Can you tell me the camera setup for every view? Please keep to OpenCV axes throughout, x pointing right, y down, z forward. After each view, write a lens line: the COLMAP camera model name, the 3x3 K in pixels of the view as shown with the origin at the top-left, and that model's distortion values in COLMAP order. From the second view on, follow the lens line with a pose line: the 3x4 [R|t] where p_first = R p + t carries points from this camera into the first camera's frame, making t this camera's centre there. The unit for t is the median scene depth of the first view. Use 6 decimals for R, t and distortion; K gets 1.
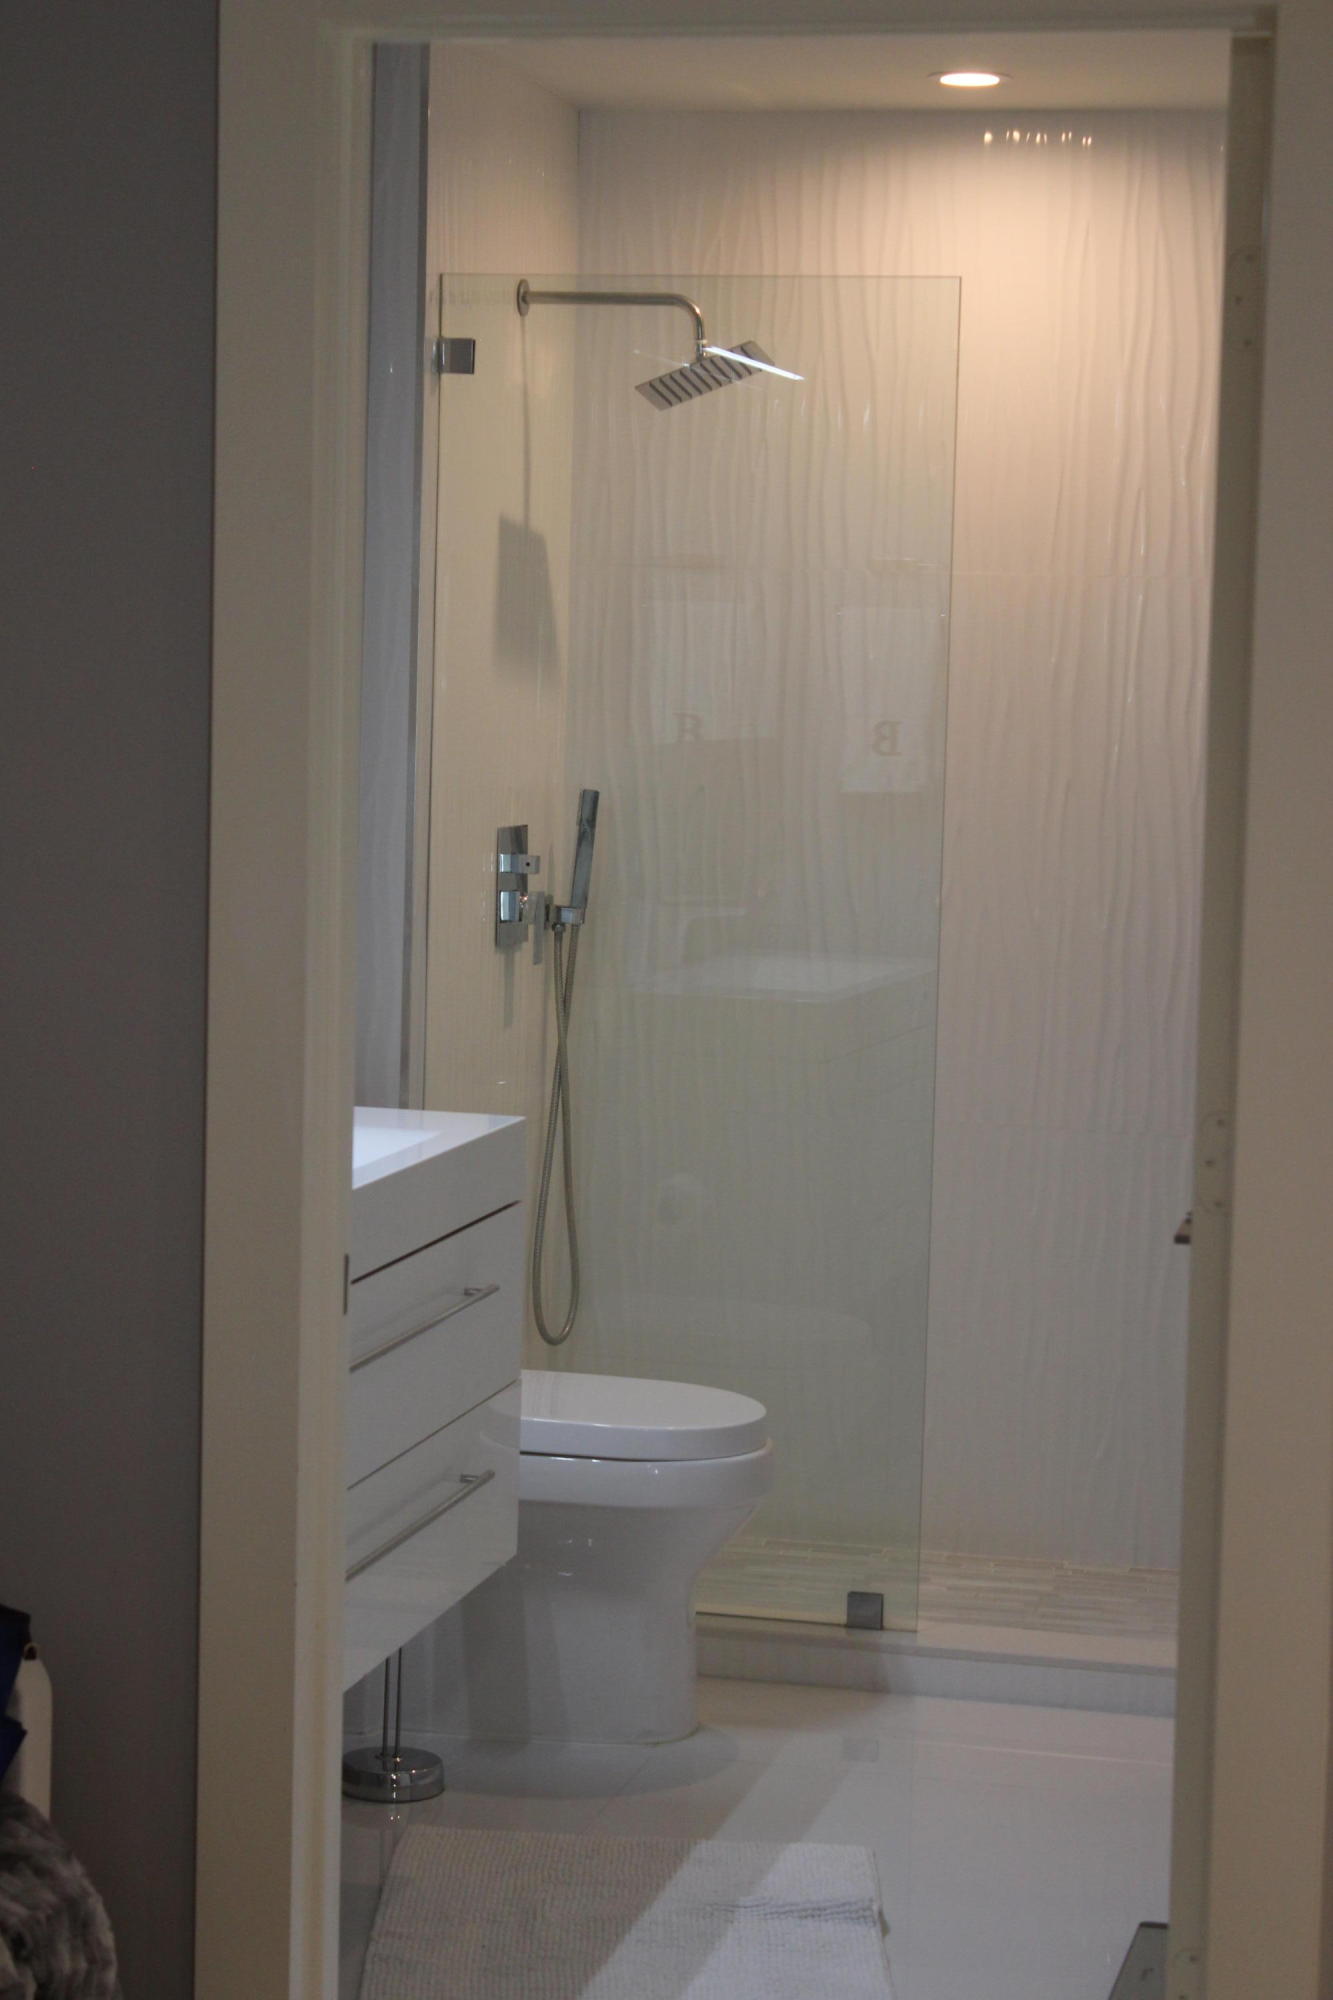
lens RADIAL K [[4429.5, 0, 666.3], [0, 4429.5, 1008.0], [0, 0, 1]] dist [-0.001998, 0.000000]
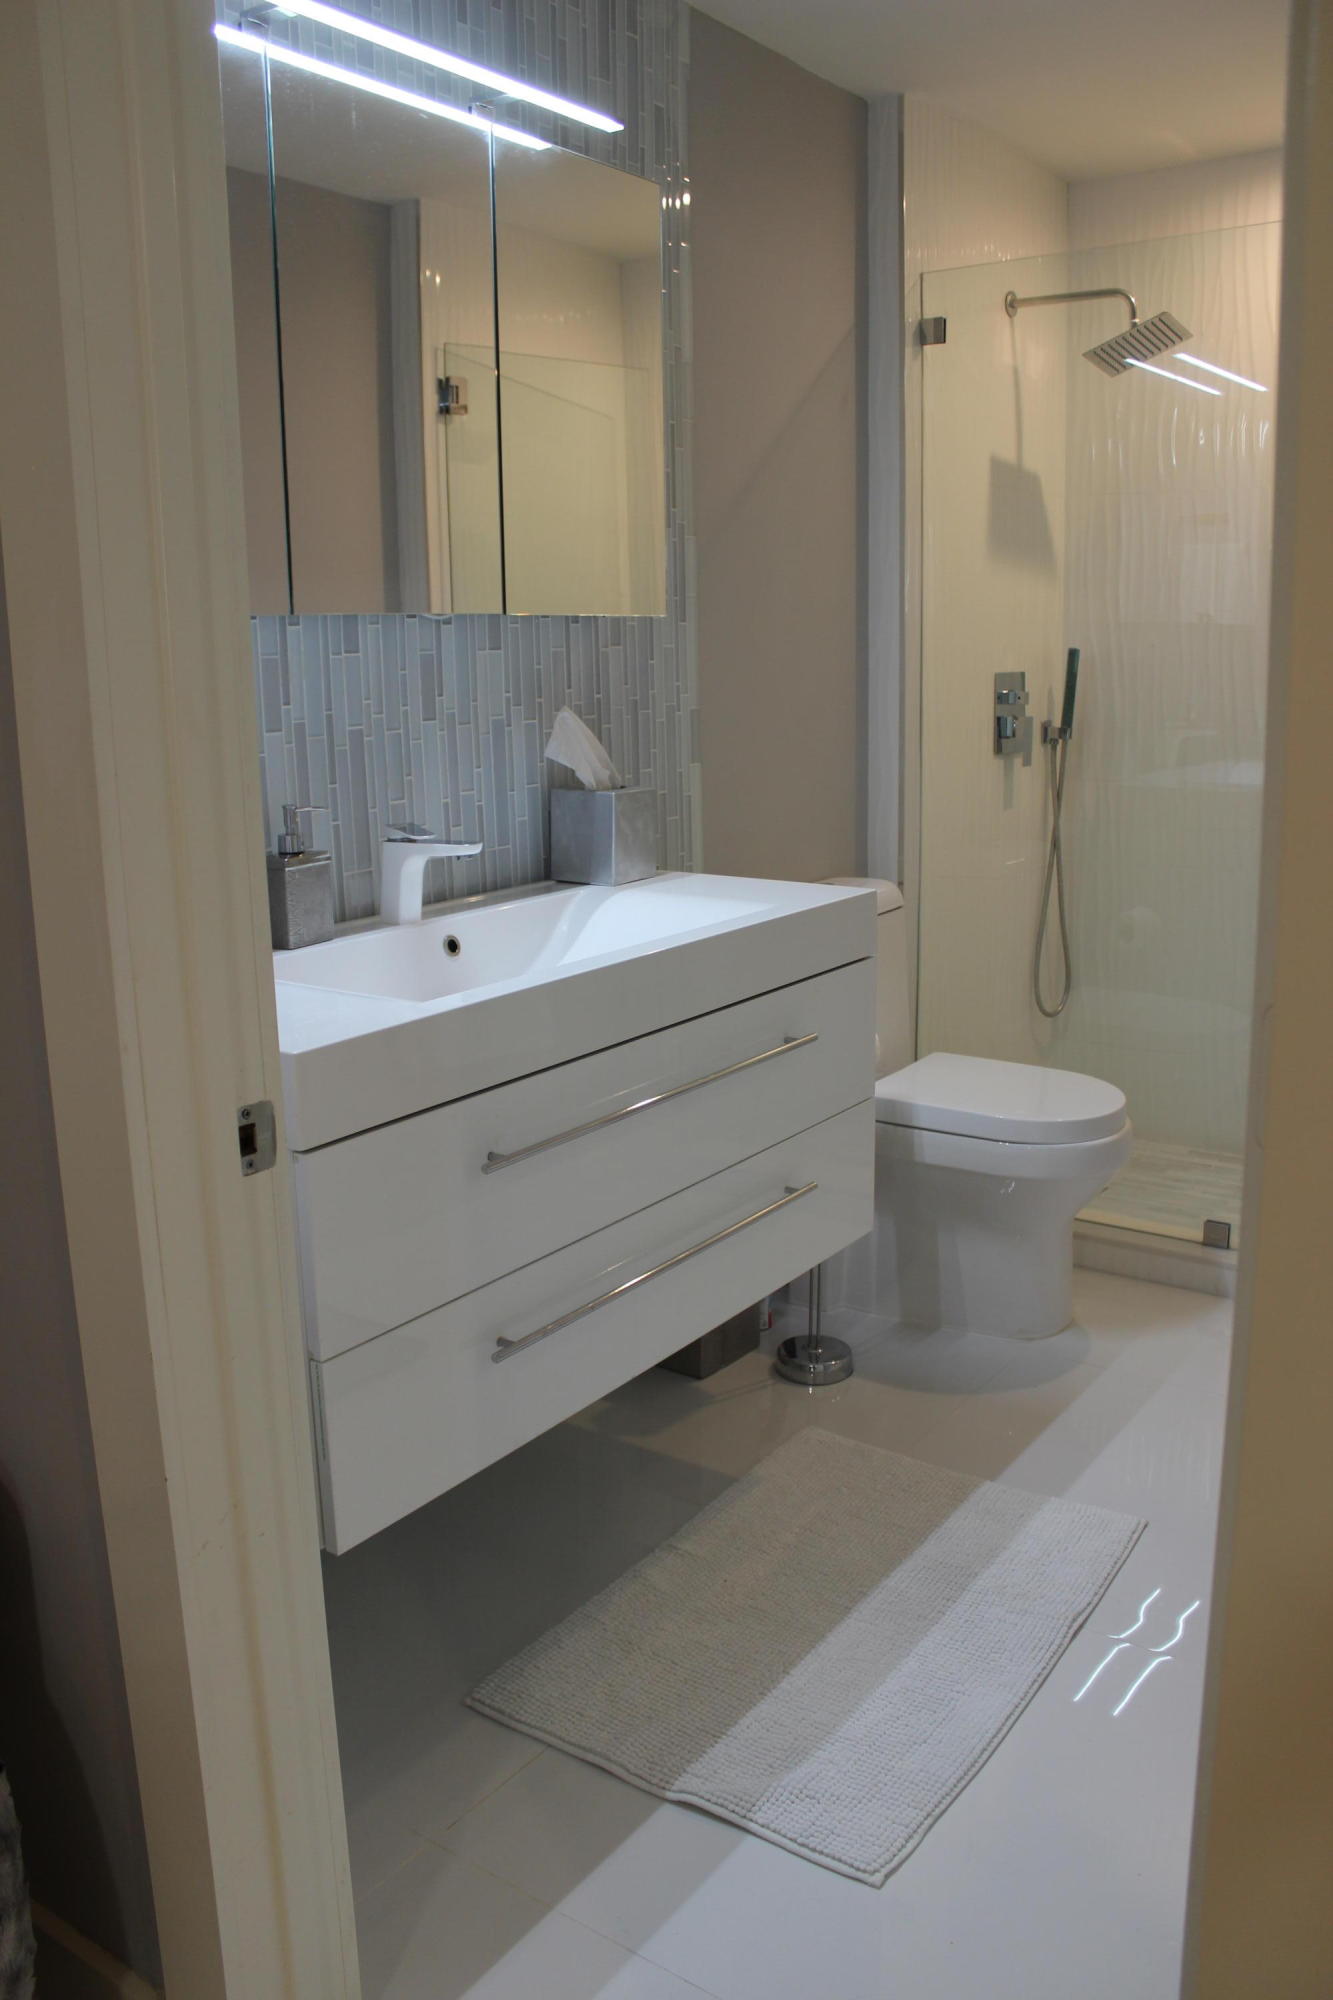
lens RADIAL K [[1668.0, 0, 642.0], [0, 1668.0, 1014.5], [0, 0, 1]] dist [-0.161815, 0.145557]
pose [[0.916877, 0.040749, -0.397085, 0.075721], [0.013124, 0.991161, 0.132017, -0.002123], [0.398955, -0.126255, 0.908237, 0.443899]]
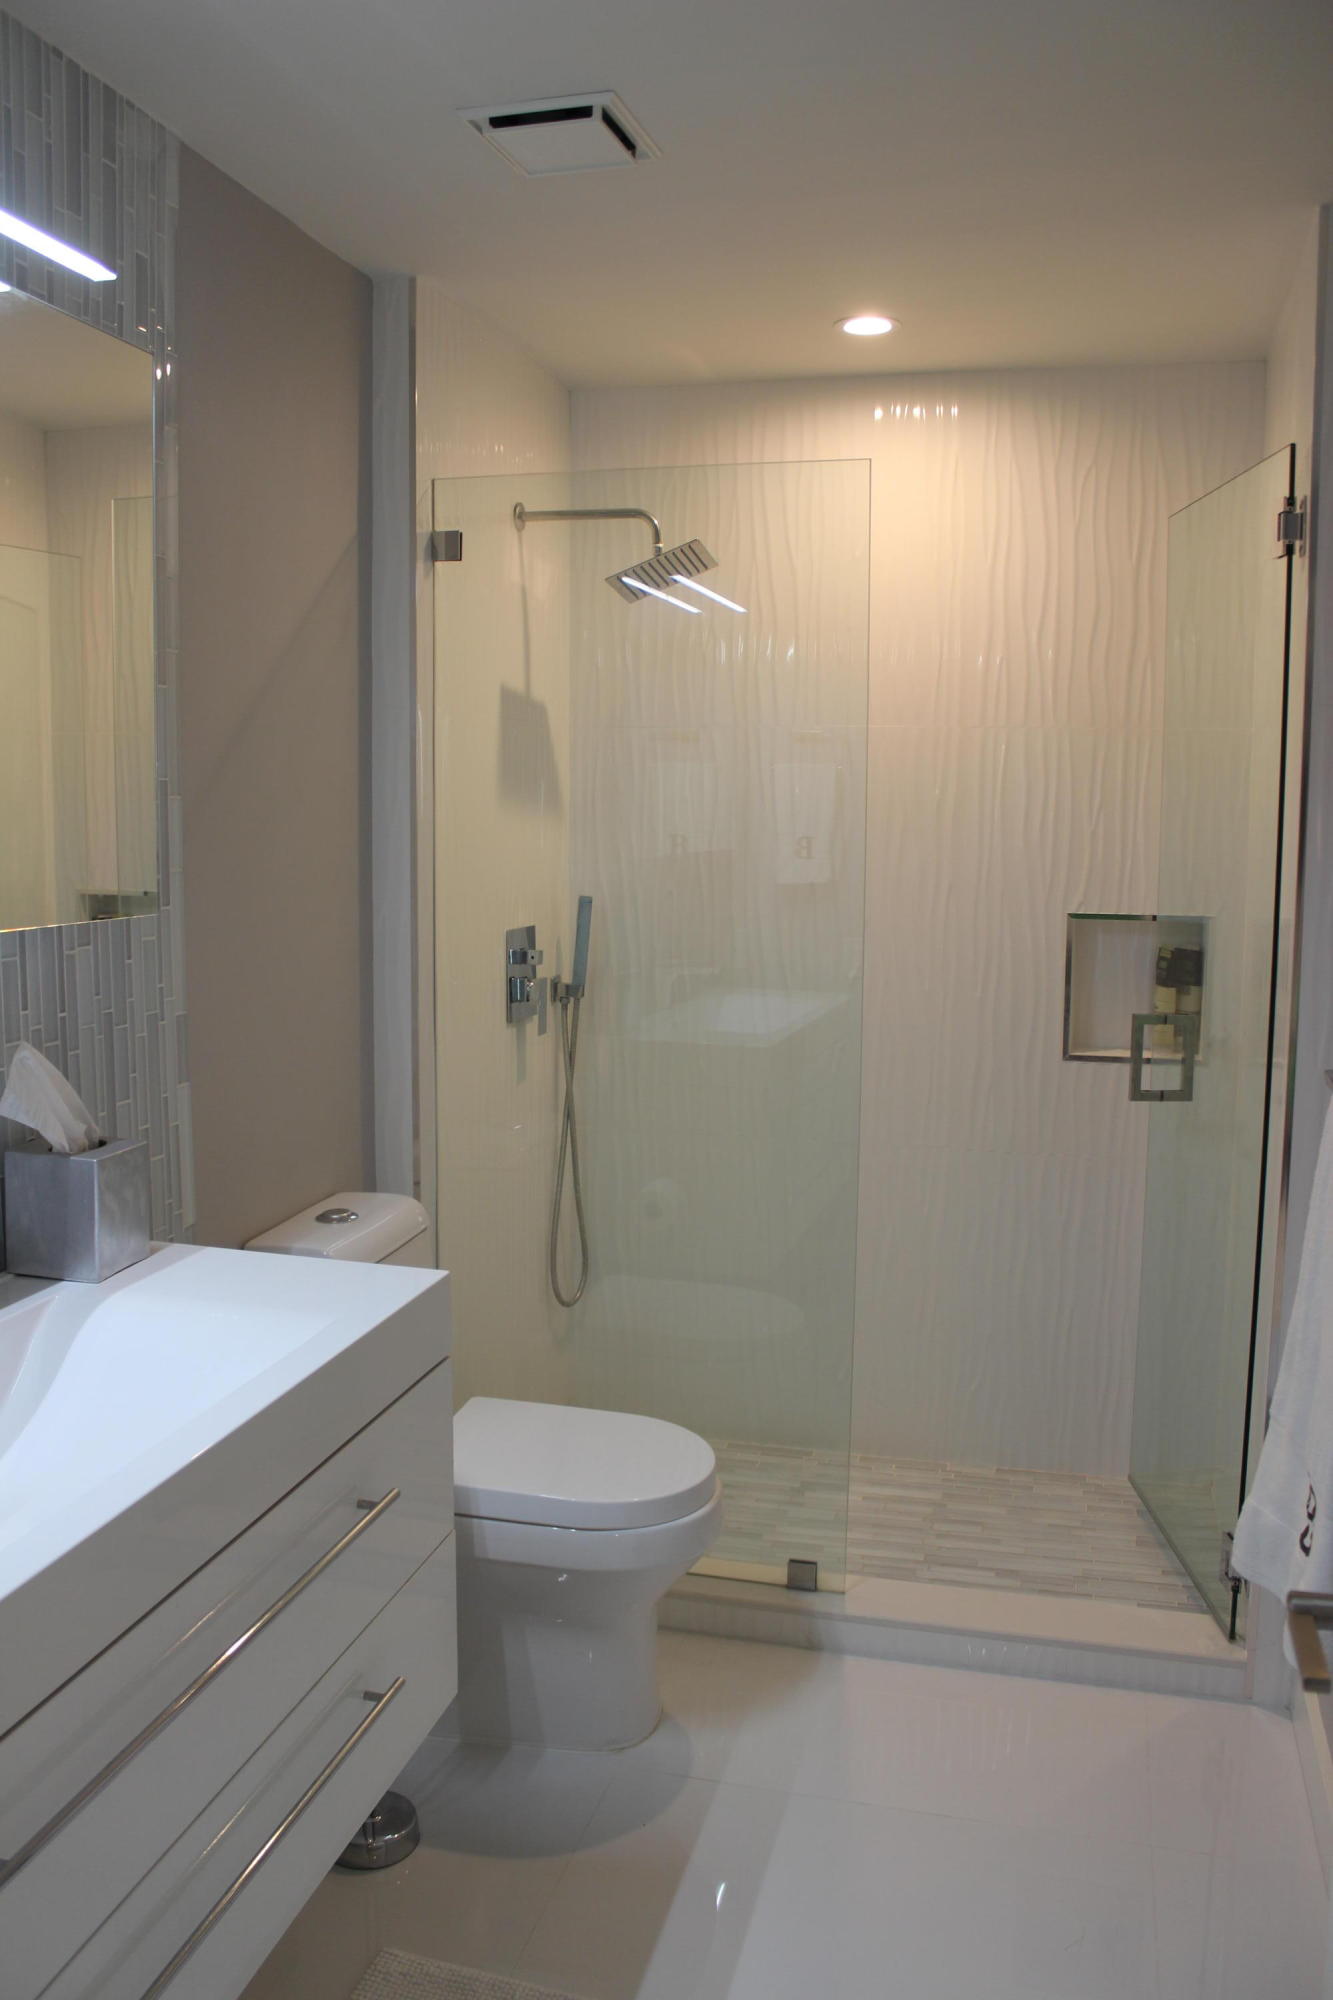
lens RADIAL K [[1668.0, 0, 658.8], [0, 1668.0, 999.7], [0, 0, 1]] dist [-0.161815, 0.145557]
pose [[0.999321, -0.015241, -0.033534, 0.021565], [0.016453, 0.999210, 0.036172, -0.037434], [0.032956, -0.036699, 0.998783, 0.521027]]
